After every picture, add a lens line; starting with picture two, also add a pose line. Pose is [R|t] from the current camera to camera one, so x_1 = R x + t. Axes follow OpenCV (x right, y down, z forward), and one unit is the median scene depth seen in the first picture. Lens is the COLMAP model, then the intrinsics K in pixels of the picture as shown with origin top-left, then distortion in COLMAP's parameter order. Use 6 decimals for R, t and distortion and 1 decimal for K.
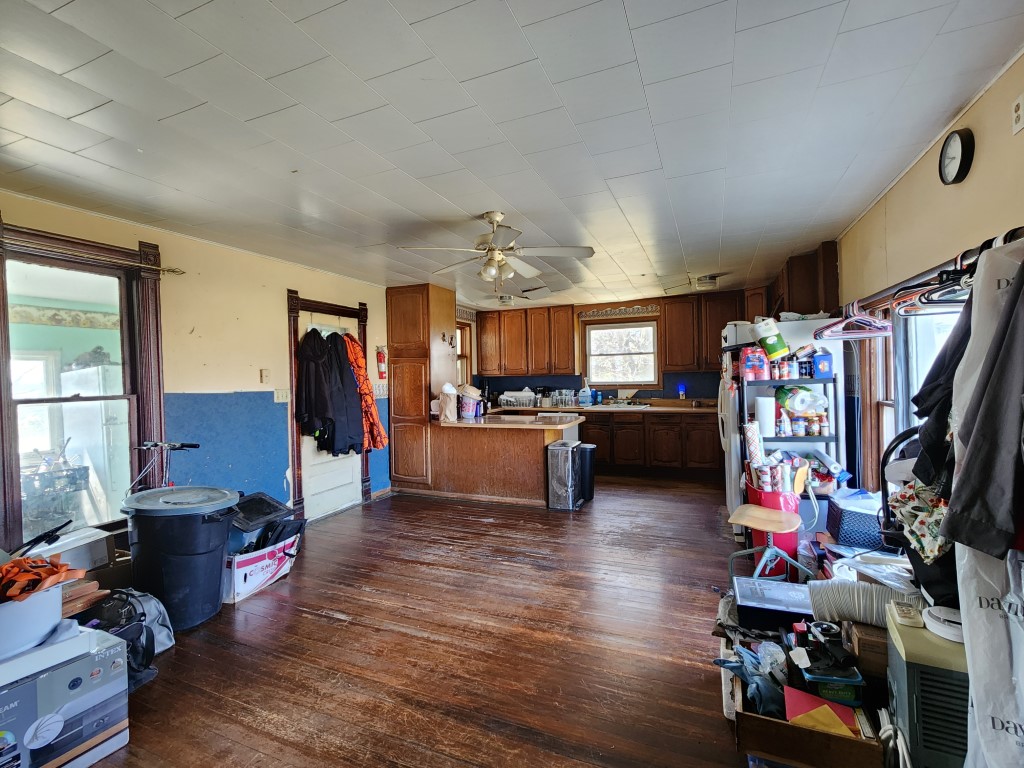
lens RADIAL K [[469.3, 0, 515.4], [0, 469.3, 382.6], [0, 0, 1]] dist [0.000436, -0.000067]
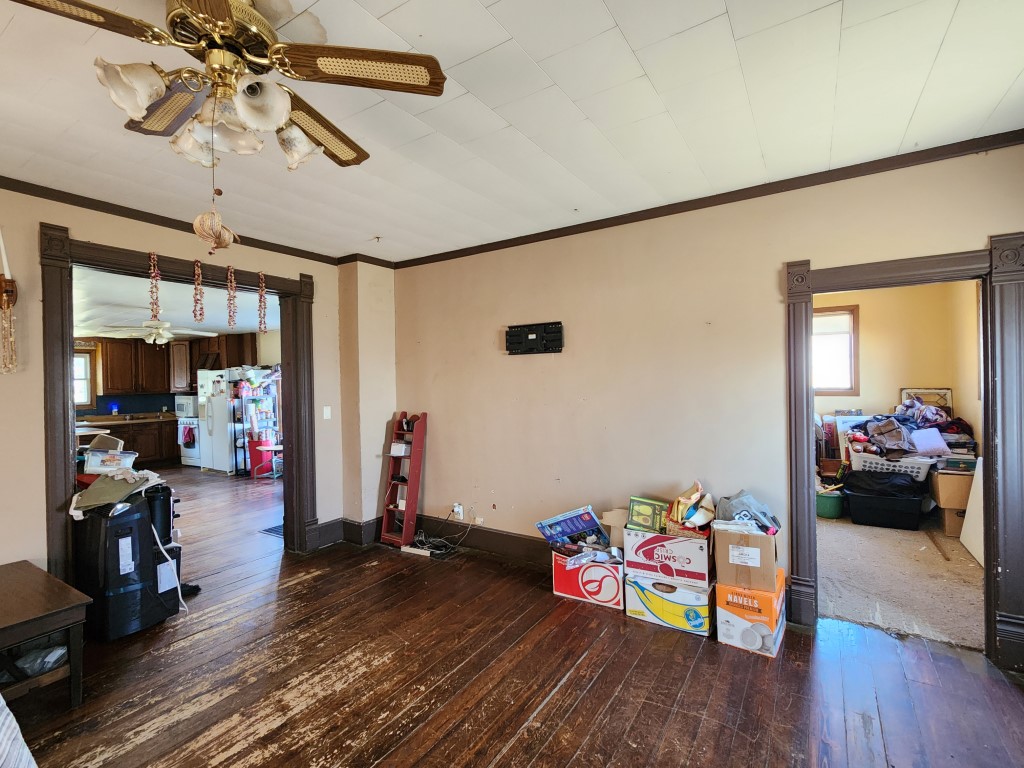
lens RADIAL K [[469.3, 0, 515.4], [0, 469.3, 382.6], [0, 0, 1]] dist [0.000436, -0.000067]
pose [[0.170536, 0.017465, 0.985197, -0.960326], [0.032450, 0.999201, -0.023331, 0.015150], [-0.984817, 0.035948, 0.169833, -0.423268]]
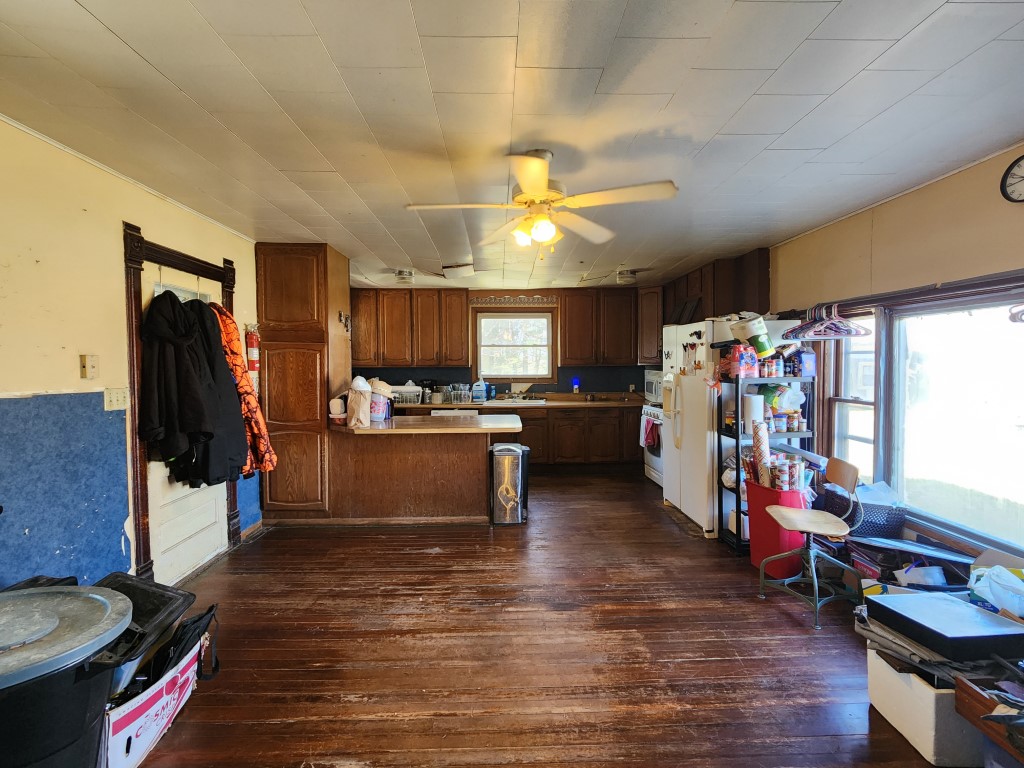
lens RADIAL K [[469.3, 0, 515.4], [0, 469.3, 382.6], [0, 0, 1]] dist [0.000436, -0.000067]
pose [[0.908145, -0.001094, 0.418654, -0.227675], [-0.007946, 0.999771, 0.019847, -0.007109], [-0.418580, -0.021351, 0.907929, 0.193094]]
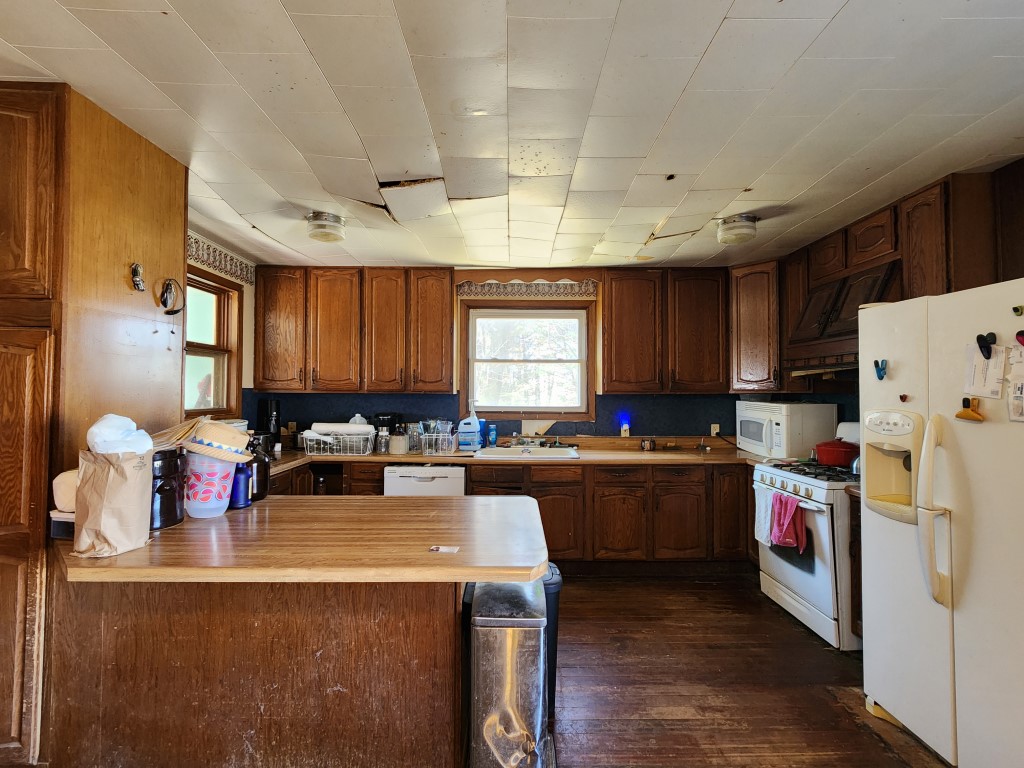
lens RADIAL K [[469.3, 0, 515.4], [0, 469.3, 382.6], [0, 0, 1]] dist [0.000436, -0.000067]
pose [[0.918109, 0.031359, 0.395085, -0.032859], [-0.017184, 0.999077, -0.039368, -0.012264], [-0.395955, 0.029355, 0.917800, 0.621683]]
